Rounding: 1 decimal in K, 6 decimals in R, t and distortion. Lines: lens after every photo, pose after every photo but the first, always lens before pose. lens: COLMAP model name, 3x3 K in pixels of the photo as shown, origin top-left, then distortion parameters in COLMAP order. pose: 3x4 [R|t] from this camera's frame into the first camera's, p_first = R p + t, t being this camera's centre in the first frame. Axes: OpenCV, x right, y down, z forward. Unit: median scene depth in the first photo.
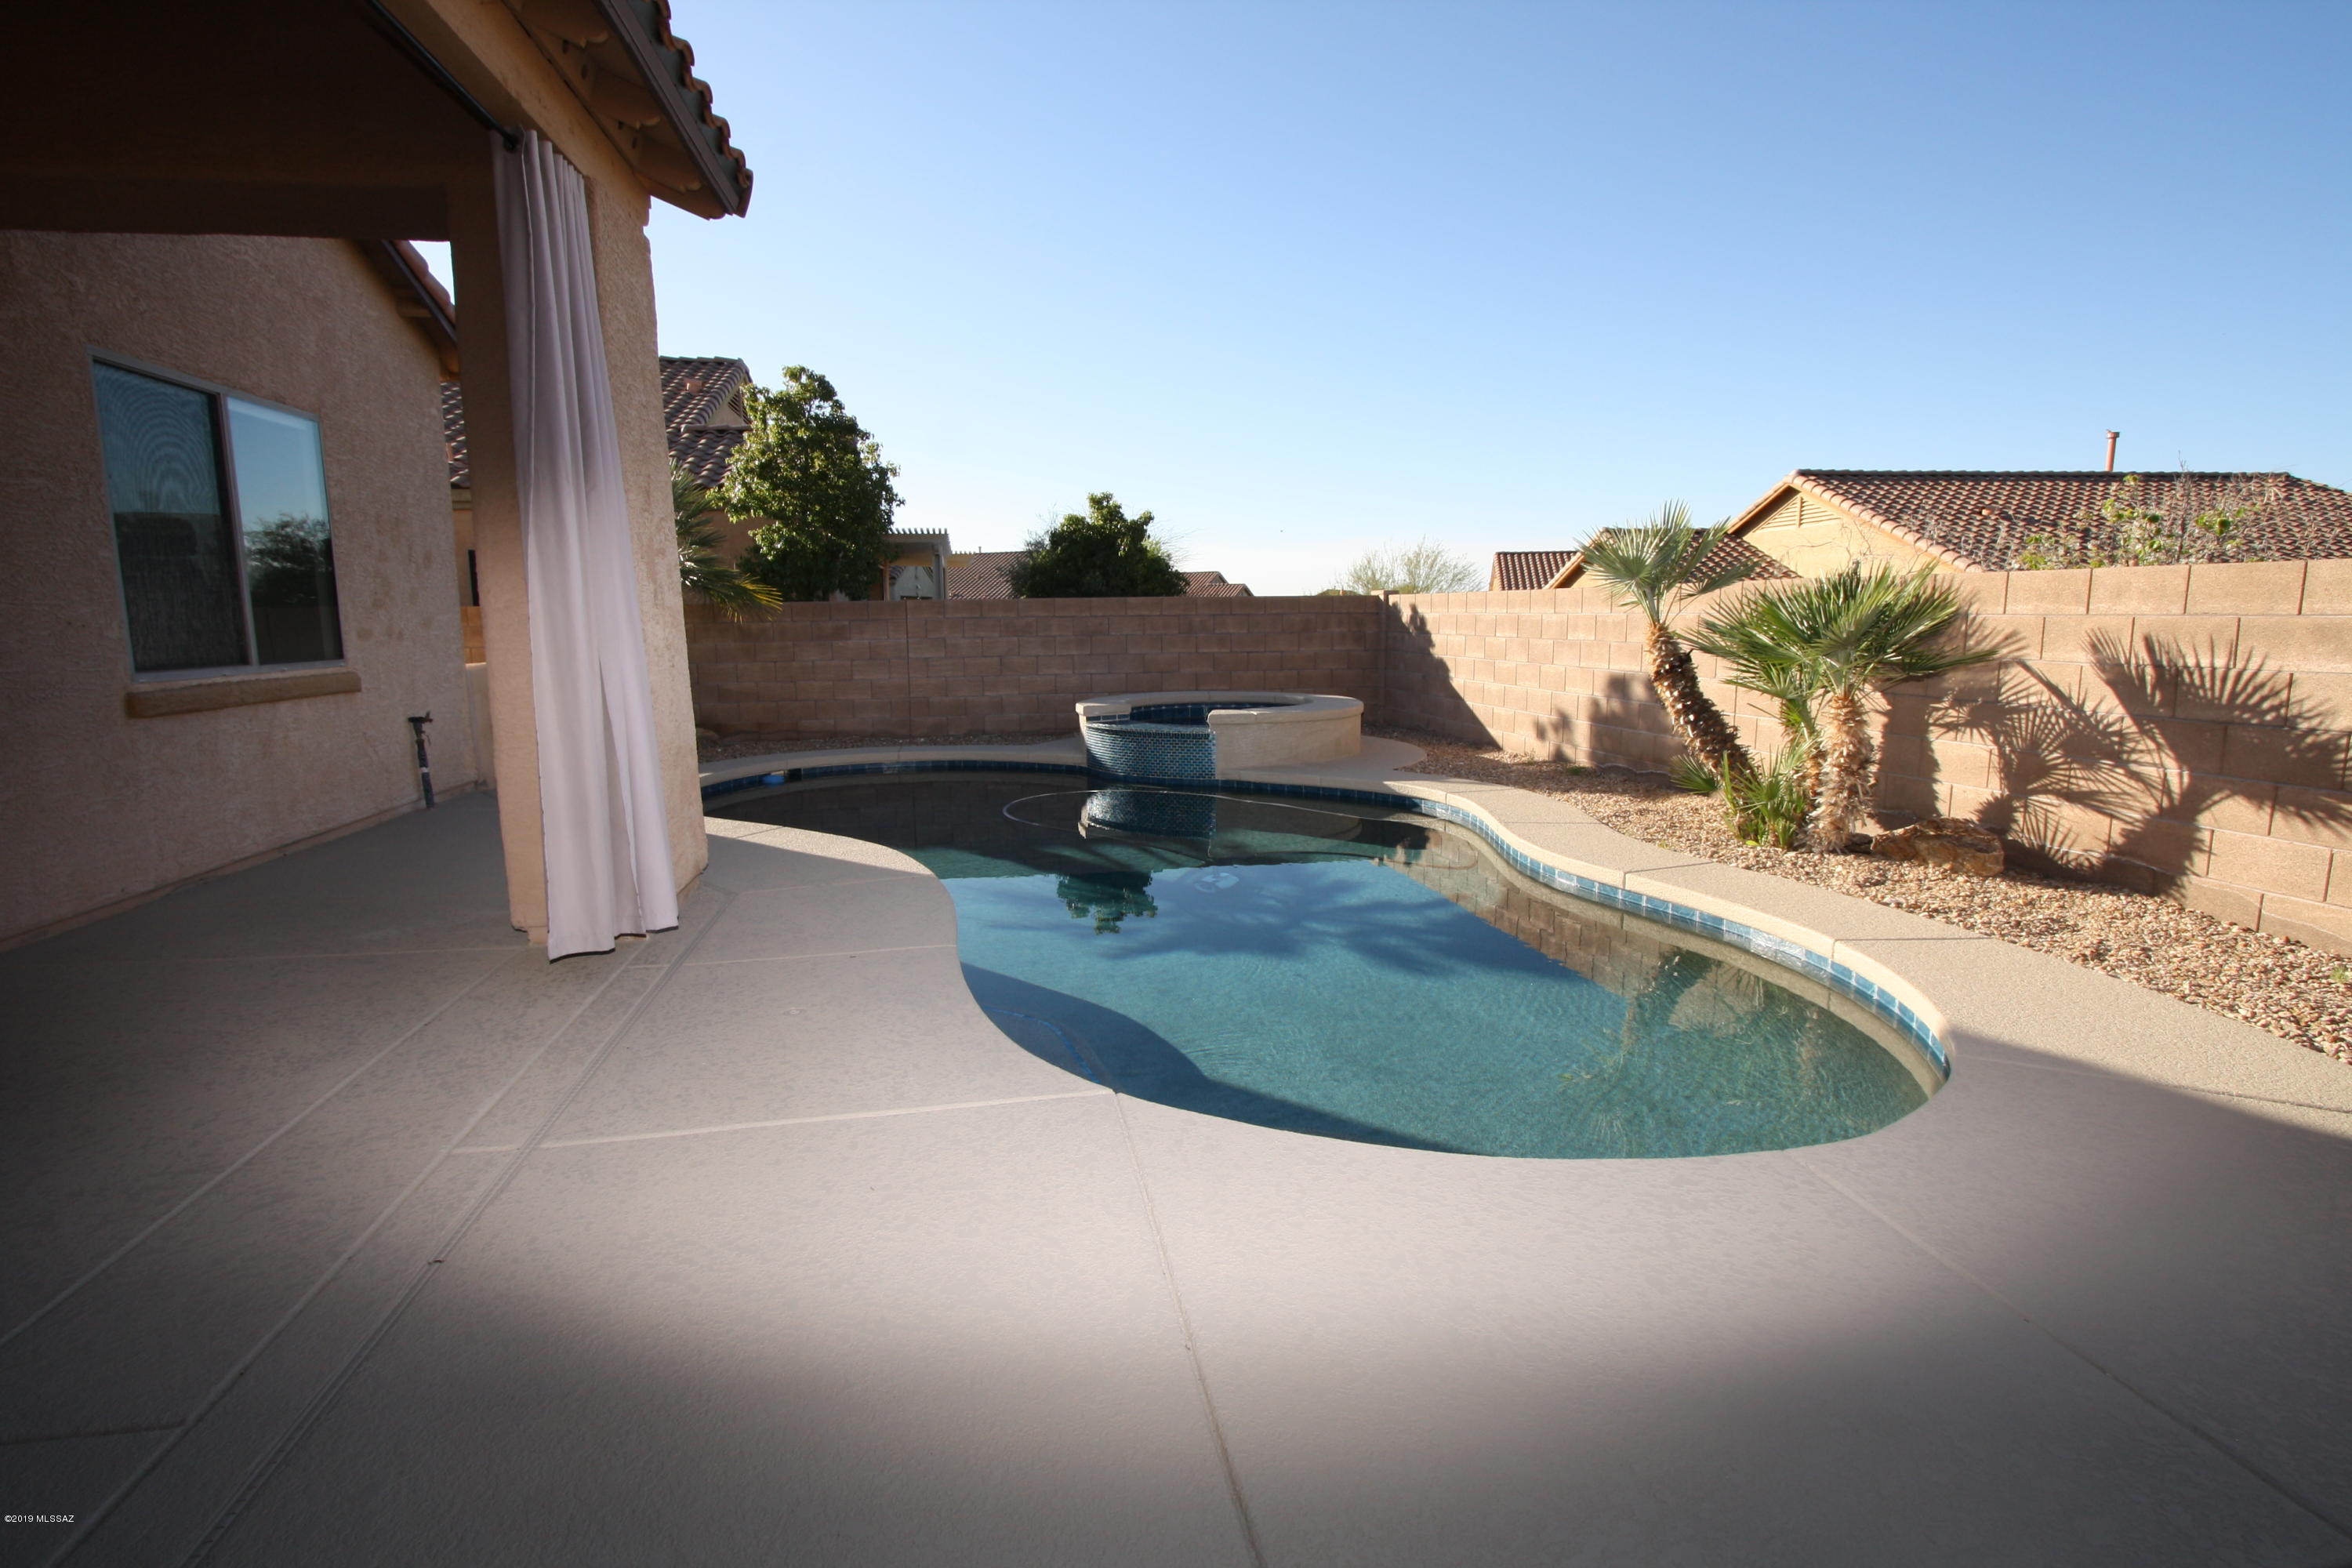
lens RADIAL K [[1090.9, 0, 1165.5], [0, 1090.9, 777.2], [0, 0, 1]] dist [-0.022359, 0.003969]
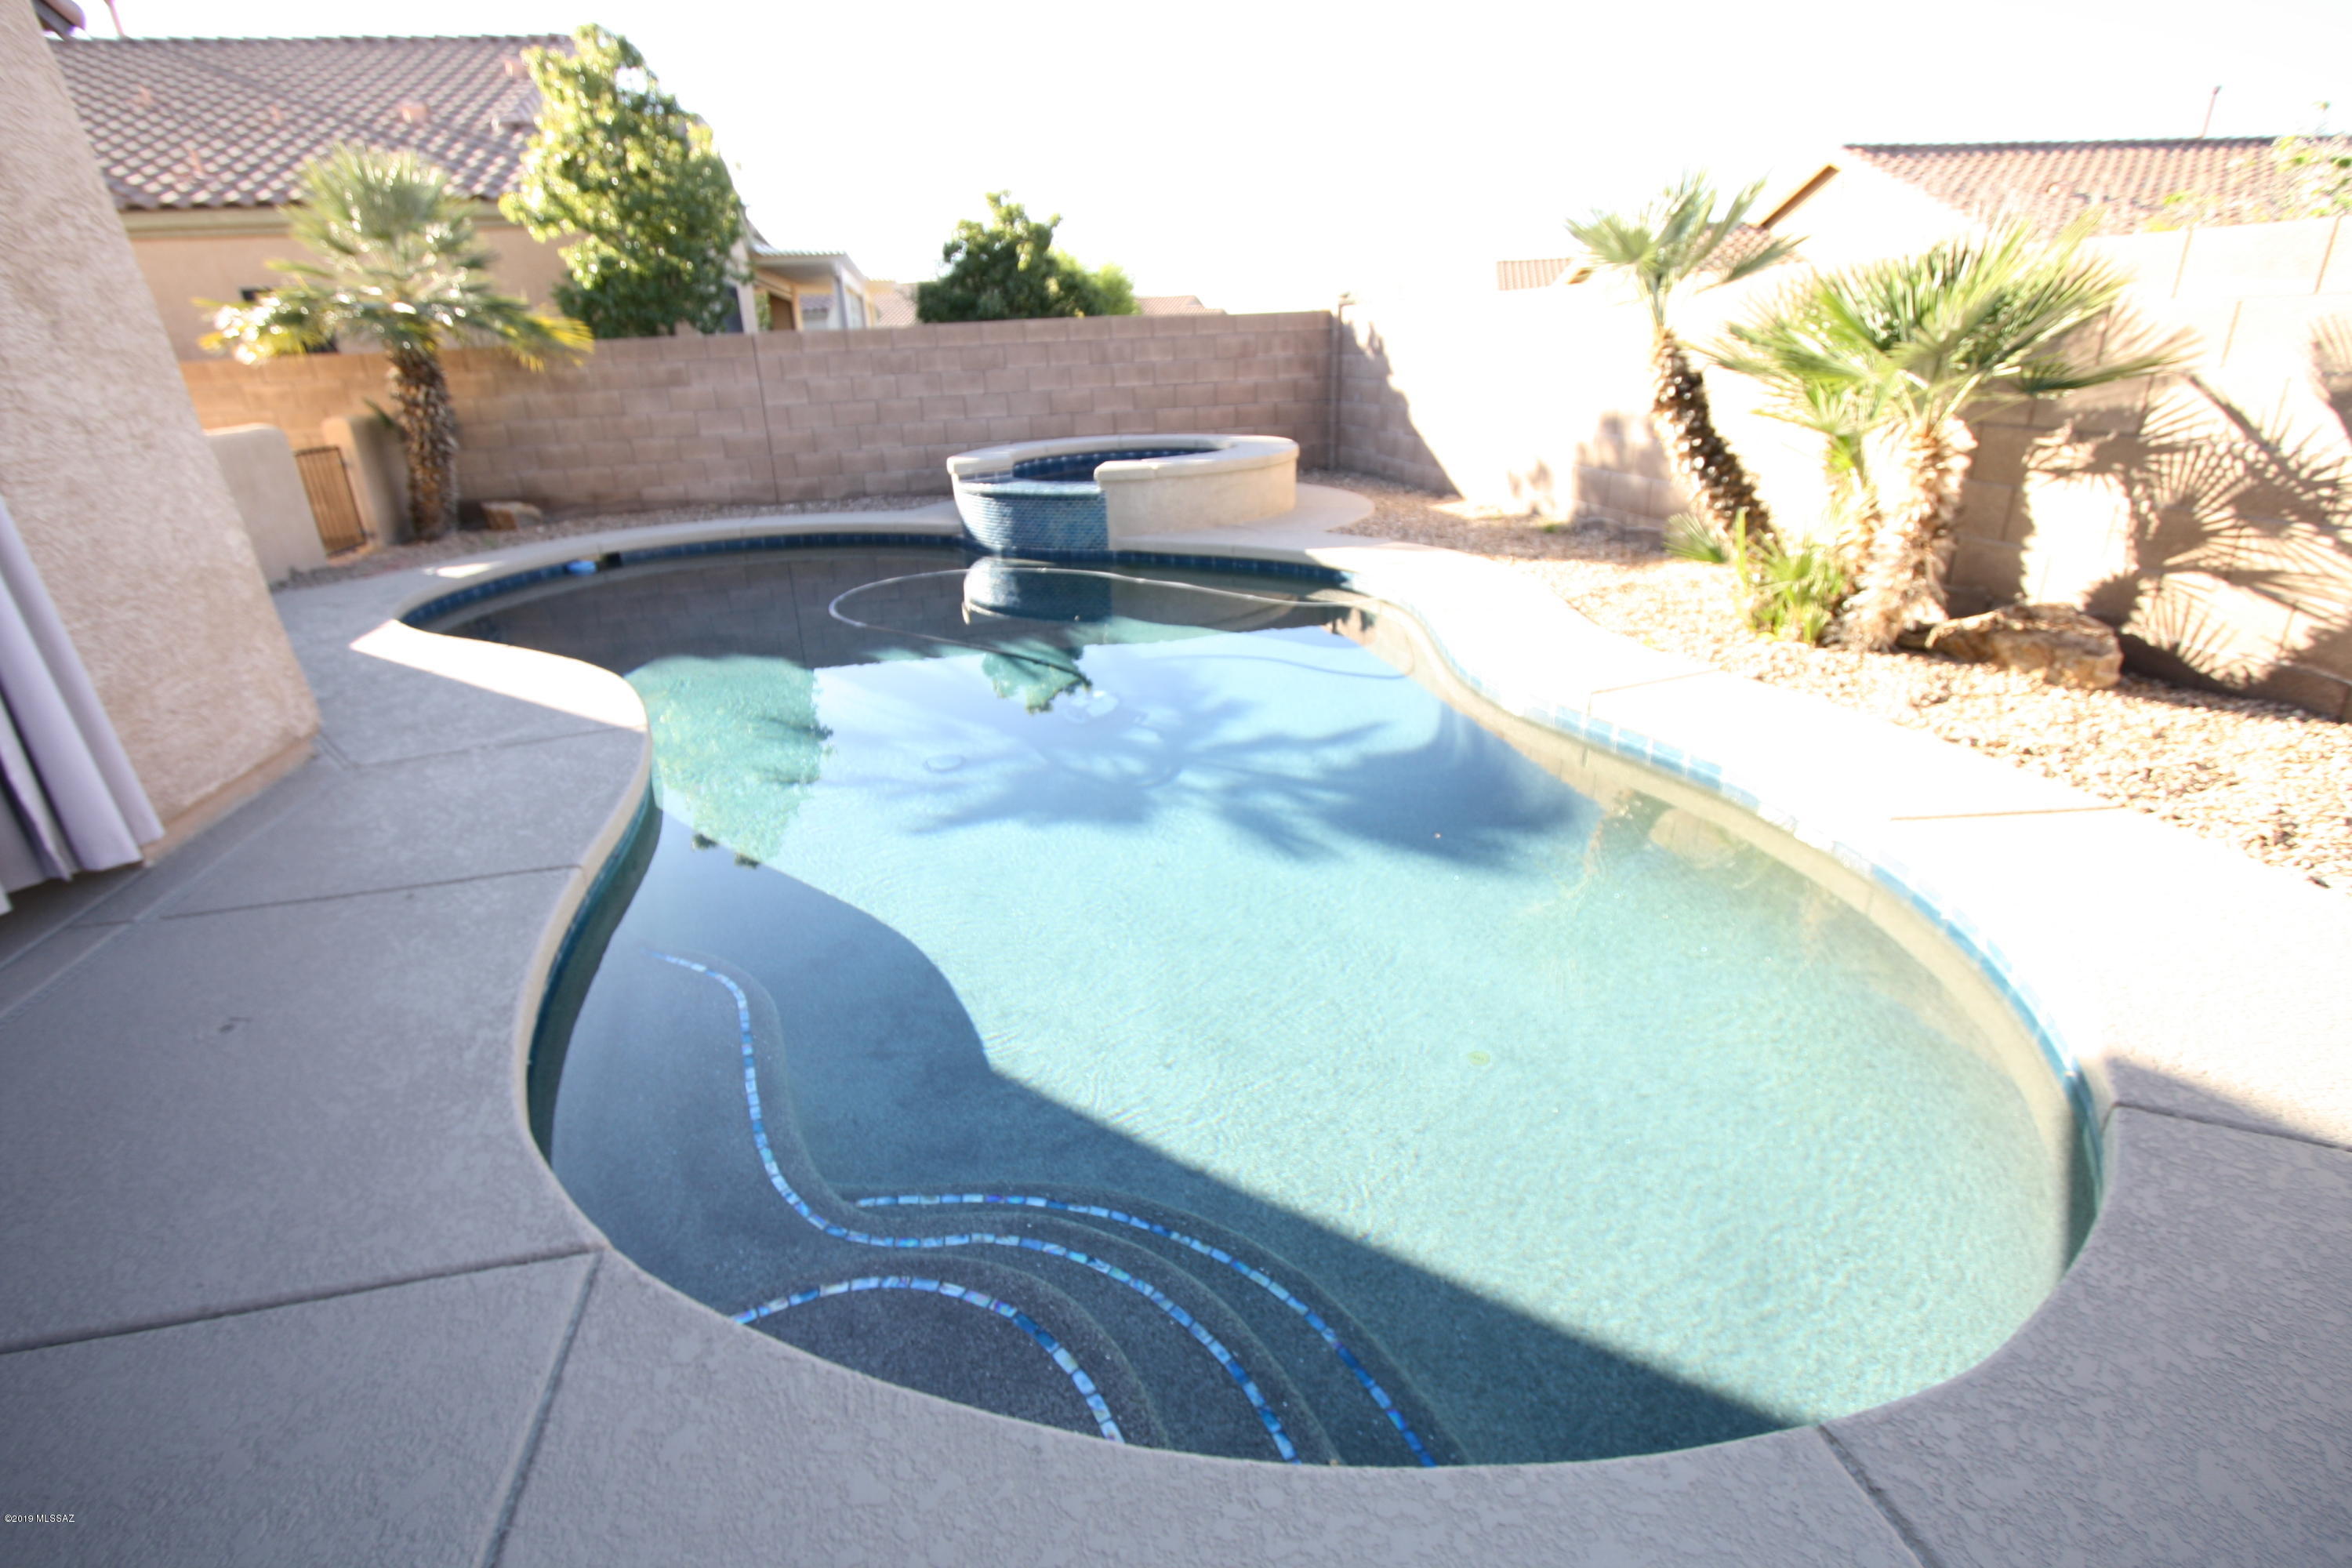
lens RADIAL K [[1090.9, 0, 1161.5], [0, 1090.9, 775.8], [0, 0, 1]] dist [-0.022359, 0.003969]
pose [[0.999491, -0.031866, 0.001328, 0.093214], [0.030716, 0.972967, 0.228891, -0.024218], [-0.008586, -0.228734, 0.973451, 0.199121]]
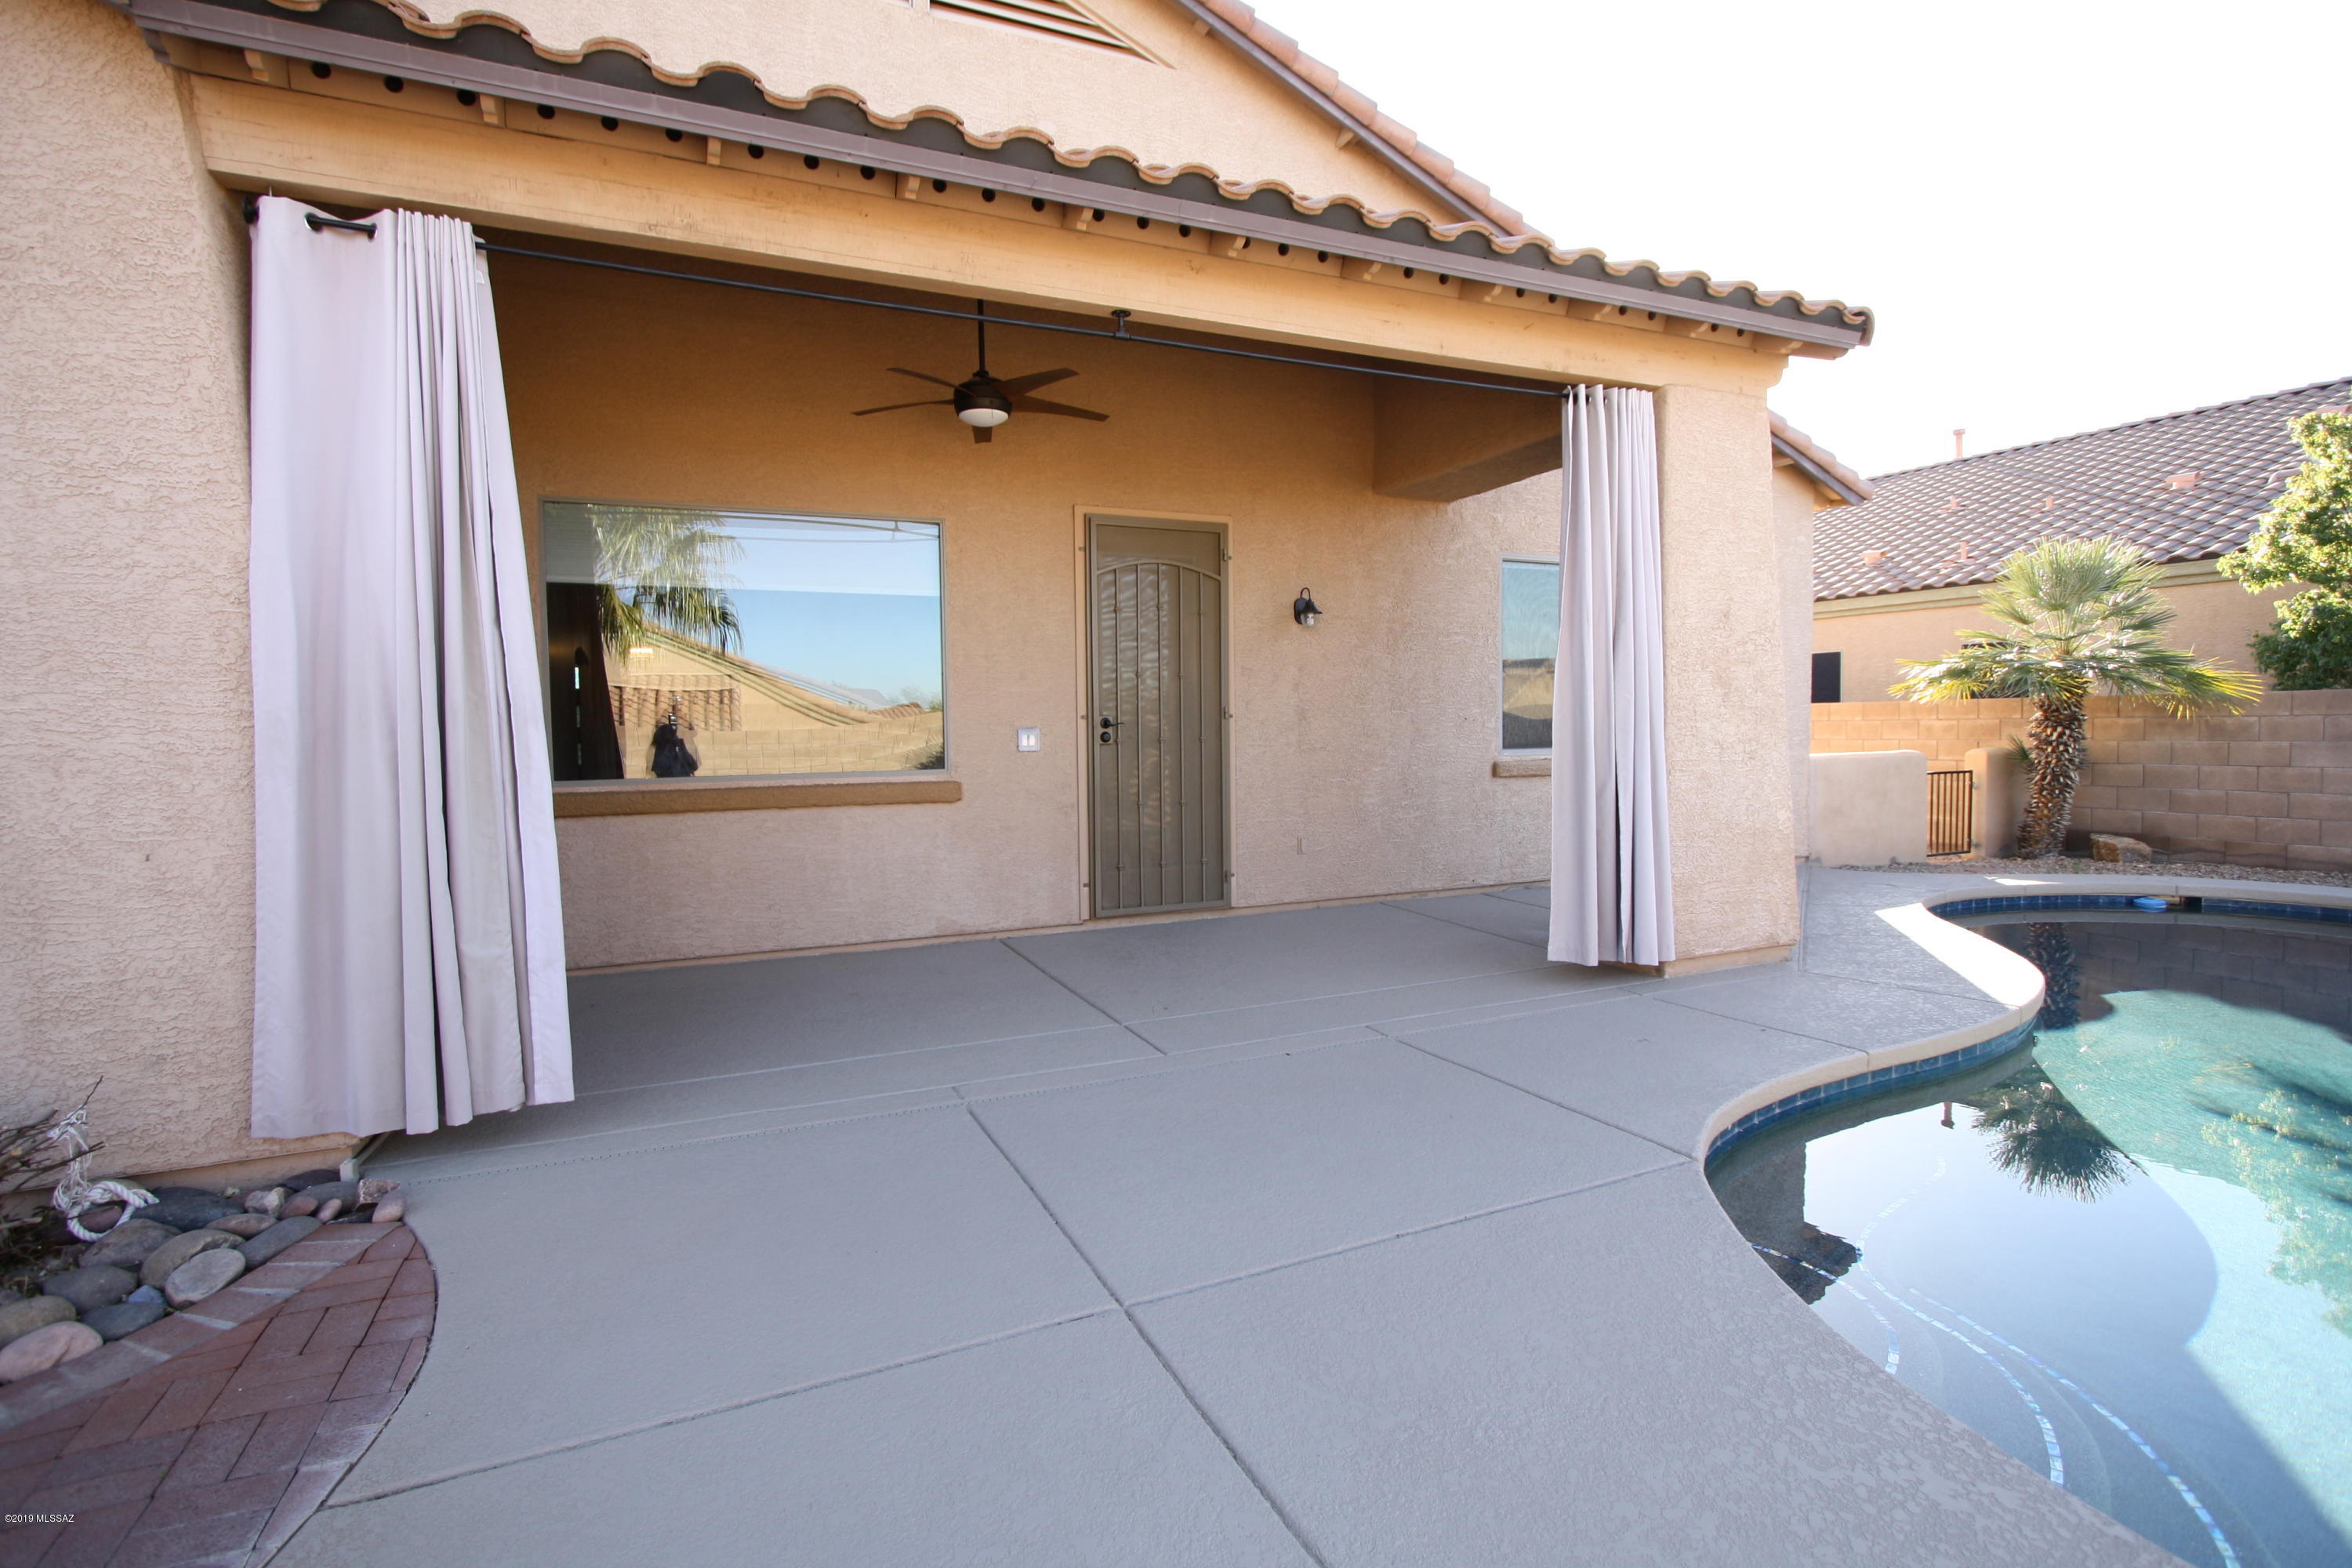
lens RADIAL K [[1090.9, 0, 1165.8], [0, 1090.9, 770.3], [0, 0, 1]] dist [-0.022359, 0.003969]
pose [[0.242230, 0.047080, -0.969076, 0.313689], [-0.132506, 0.991068, 0.015028, -0.015844], [0.961128, 0.124768, 0.246305, 0.077004]]
